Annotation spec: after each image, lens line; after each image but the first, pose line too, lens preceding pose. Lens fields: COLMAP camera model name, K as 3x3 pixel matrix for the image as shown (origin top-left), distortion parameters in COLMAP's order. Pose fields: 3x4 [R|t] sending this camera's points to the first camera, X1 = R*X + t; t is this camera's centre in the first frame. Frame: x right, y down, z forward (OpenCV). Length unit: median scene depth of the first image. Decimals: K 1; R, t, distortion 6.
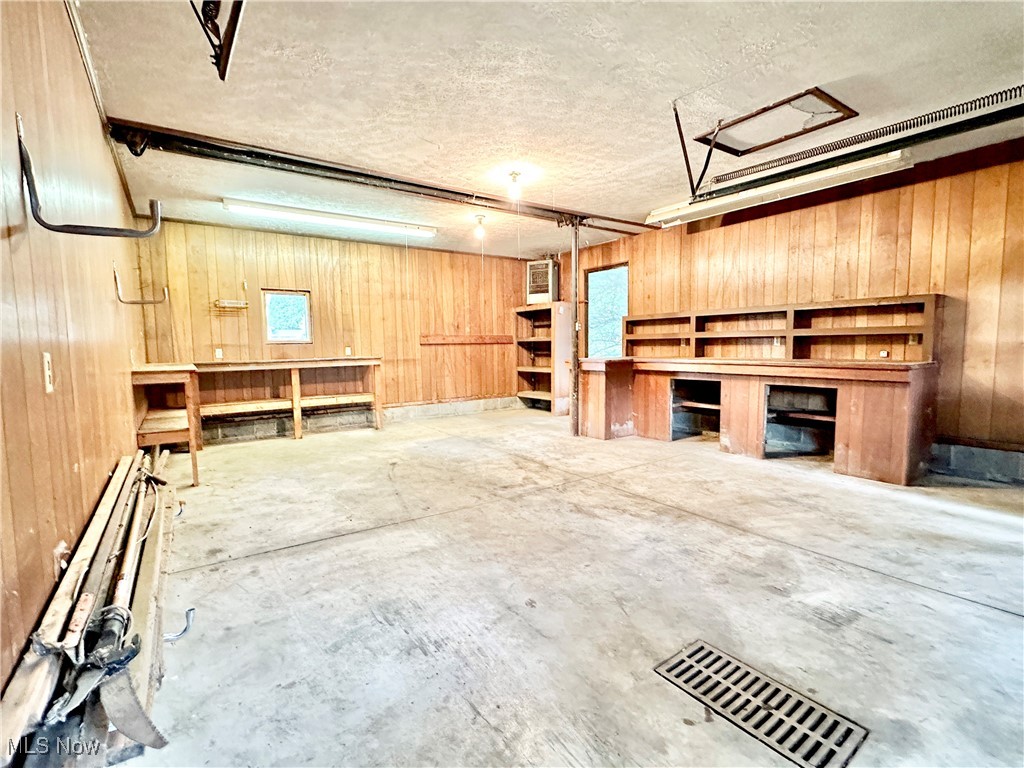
lens RADIAL K [[476.0, 0, 510.2], [0, 476.0, 383.9], [0, 0, 1]] dist [-0.002394, 0.000181]
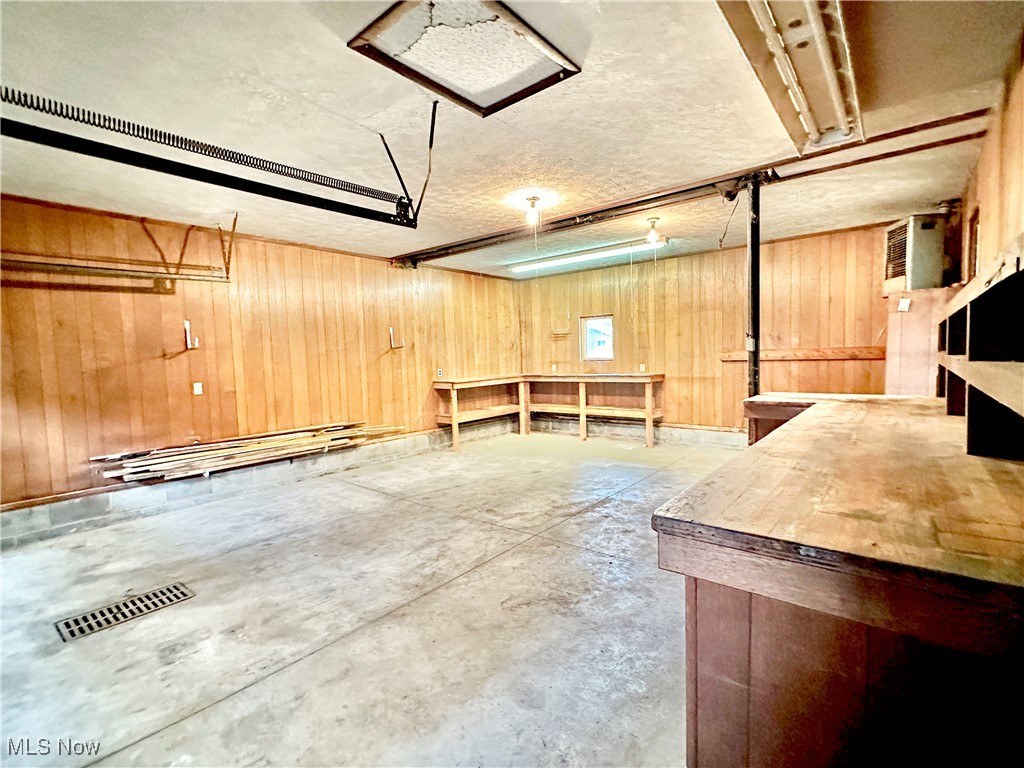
lens RADIAL K [[476.0, 0, 510.2], [0, 476.0, 383.9], [0, 0, 1]] dist [-0.002394, 0.000181]
pose [[0.263454, 0.066222, -0.962396, 0.974638], [-0.055891, 0.997013, 0.053304, -0.119171], [0.963051, 0.039747, 0.266368, 0.730506]]
